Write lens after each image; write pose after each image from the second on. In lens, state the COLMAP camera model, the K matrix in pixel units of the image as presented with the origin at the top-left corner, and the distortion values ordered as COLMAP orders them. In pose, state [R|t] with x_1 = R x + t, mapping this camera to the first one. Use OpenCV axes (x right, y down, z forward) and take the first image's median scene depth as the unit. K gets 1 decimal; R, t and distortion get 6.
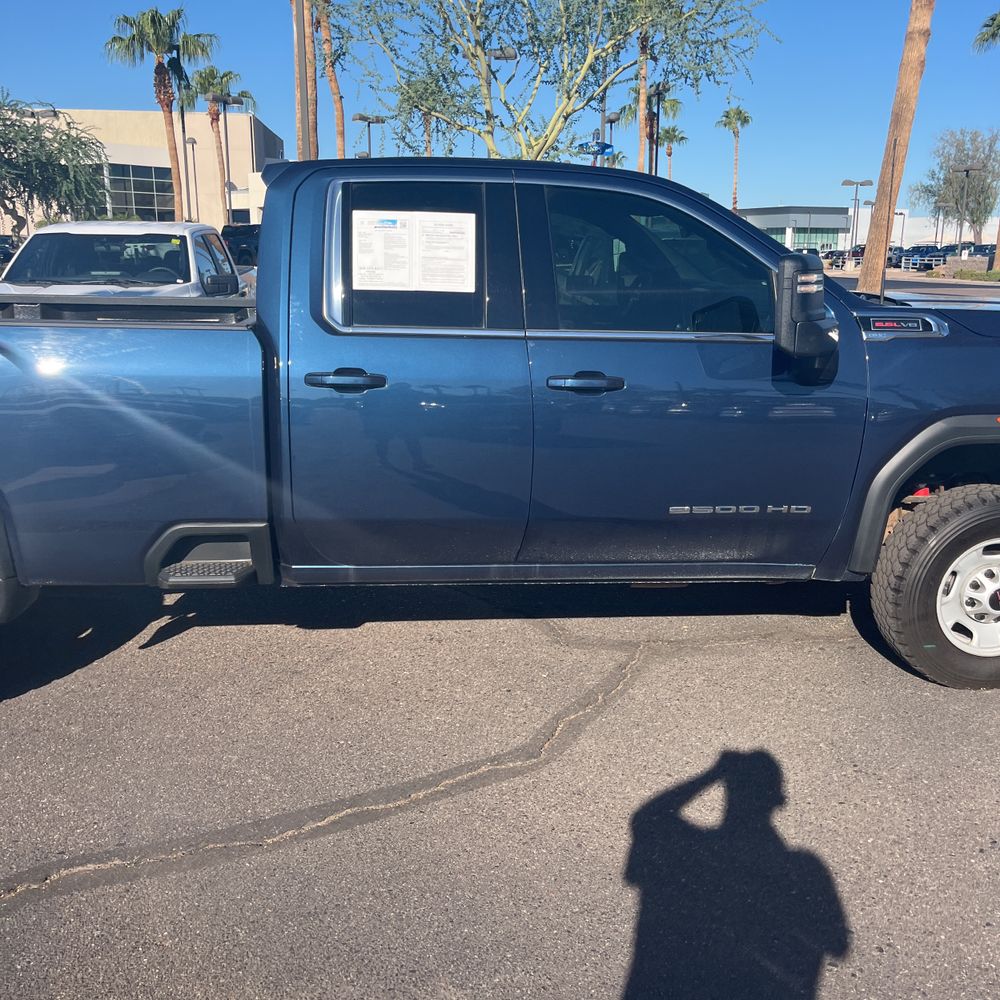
lens RADIAL K [[1021.4, 0, 488.8], [0, 1021.4, 505.8], [0, 0, 1]] dist [0.032176, -0.004406]
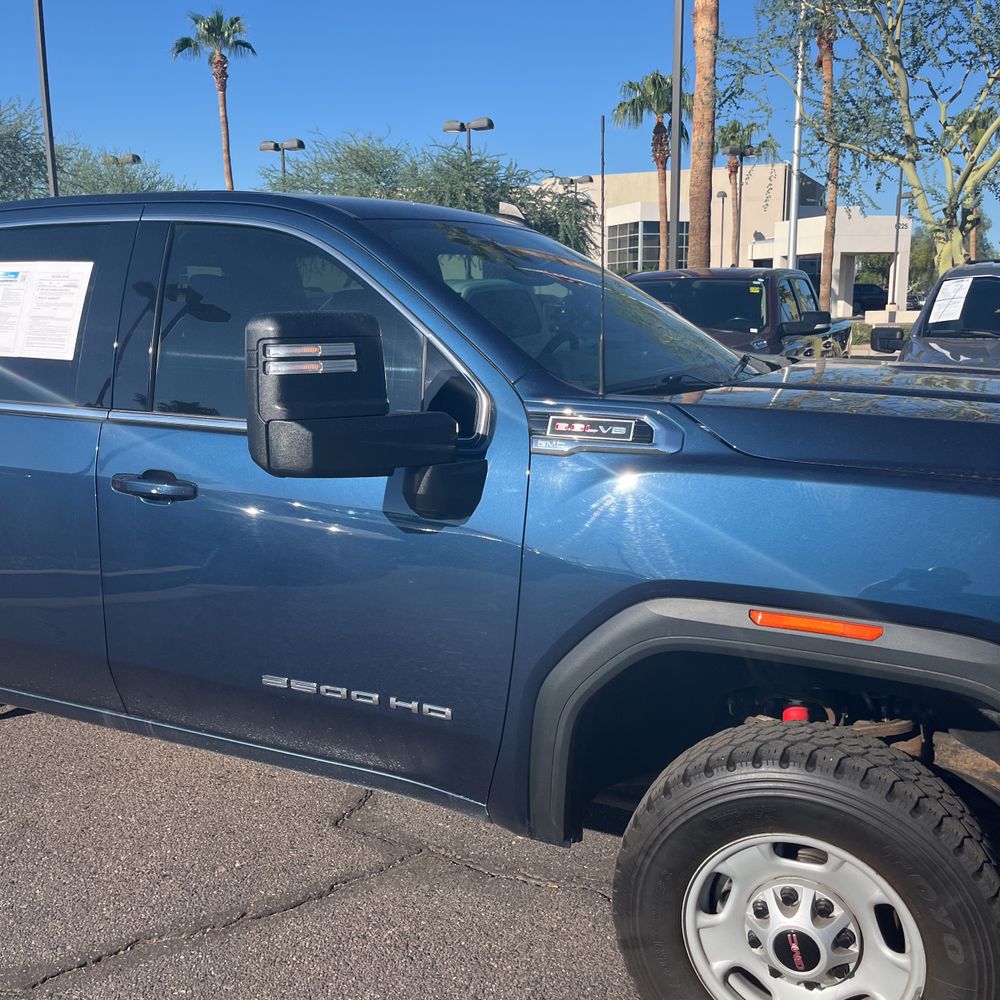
lens RADIAL K [[1018.2, 0, 489.1], [0, 1018.2, 497.7], [0, 0, 1]] dist [0.045640, -0.039924]
pose [[0.863751, 0.083130, -0.497015, 0.209561], [-0.109302, 0.993725, -0.023743, -0.038435], [0.491923, 0.074833, 0.867417, 0.154137]]
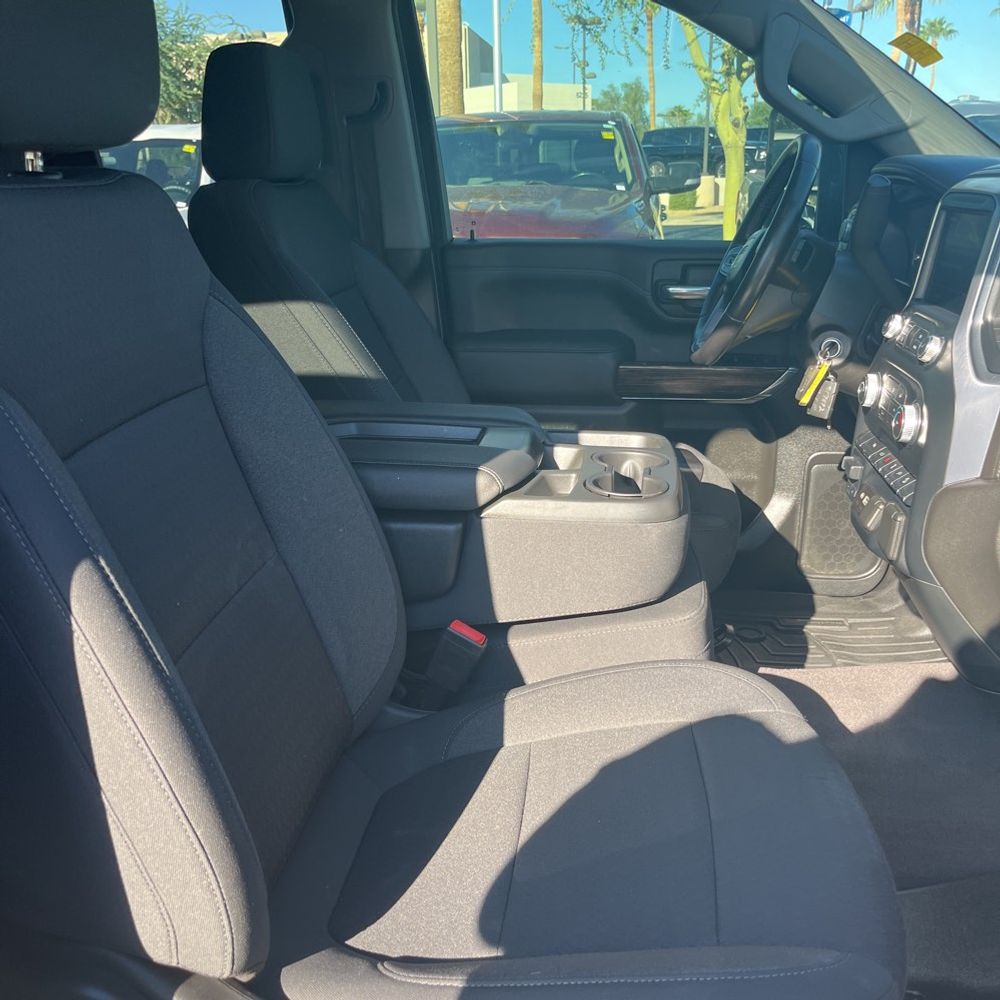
lens RADIAL K [[1018.2, 0, 489.1], [0, 1018.2, 497.7], [0, 0, 1]] dist [0.045640, -0.039924]
pose [[0.975948, 0.040783, -0.214154, 0.057233], [-0.026739, 0.997322, 0.068071, -0.060609], [0.216357, -0.060708, 0.974425, 0.293382]]
